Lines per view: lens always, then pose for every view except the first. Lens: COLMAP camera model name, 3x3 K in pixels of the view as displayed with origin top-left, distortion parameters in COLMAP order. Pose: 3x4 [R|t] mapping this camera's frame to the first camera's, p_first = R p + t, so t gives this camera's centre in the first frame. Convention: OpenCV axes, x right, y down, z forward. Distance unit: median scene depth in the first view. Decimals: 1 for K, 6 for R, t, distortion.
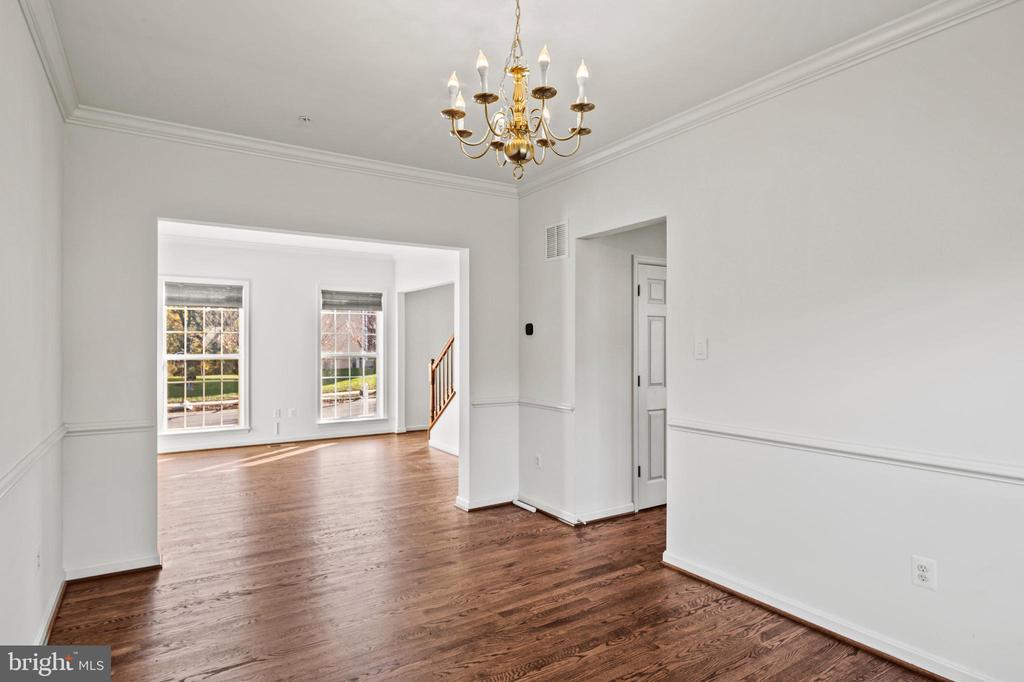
lens RADIAL K [[561.5, 0, 513.3], [0, 561.5, 339.4], [0, 0, 1]] dist [-0.002915, -0.005513]
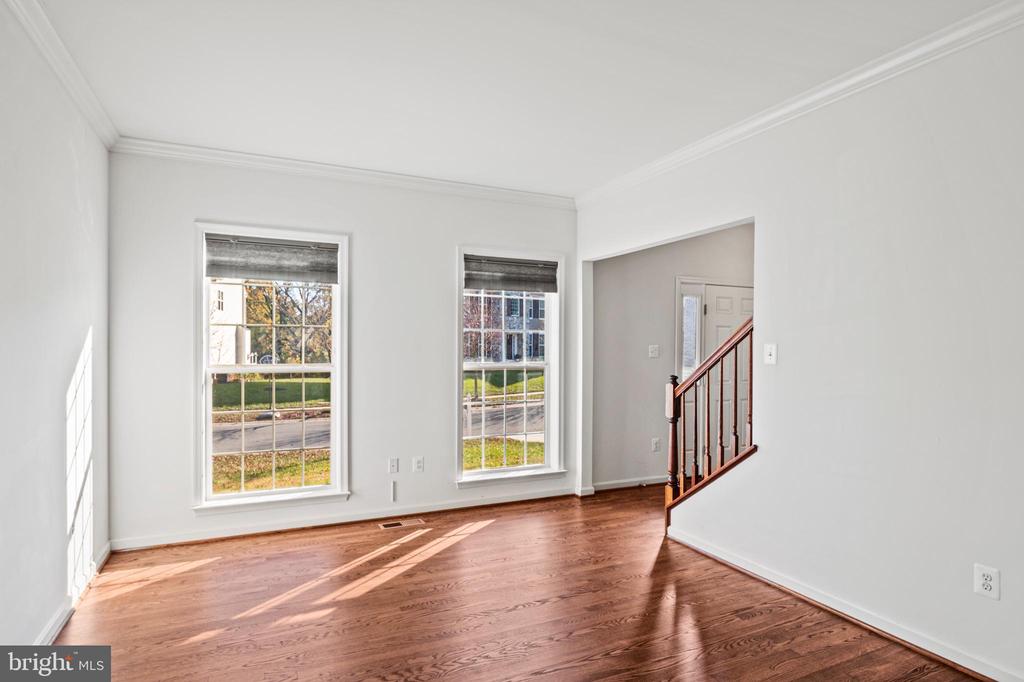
lens RADIAL K [[561.5, 0, 512.3], [0, 561.5, 344.0], [0, 0, 1]] dist [-0.002915, -0.005513]
pose [[0.989906, 0.005817, -0.141605, -0.202790], [-0.004562, 0.999947, 0.009180, -0.000197], [0.141651, -0.008441, 0.989881, 0.413492]]
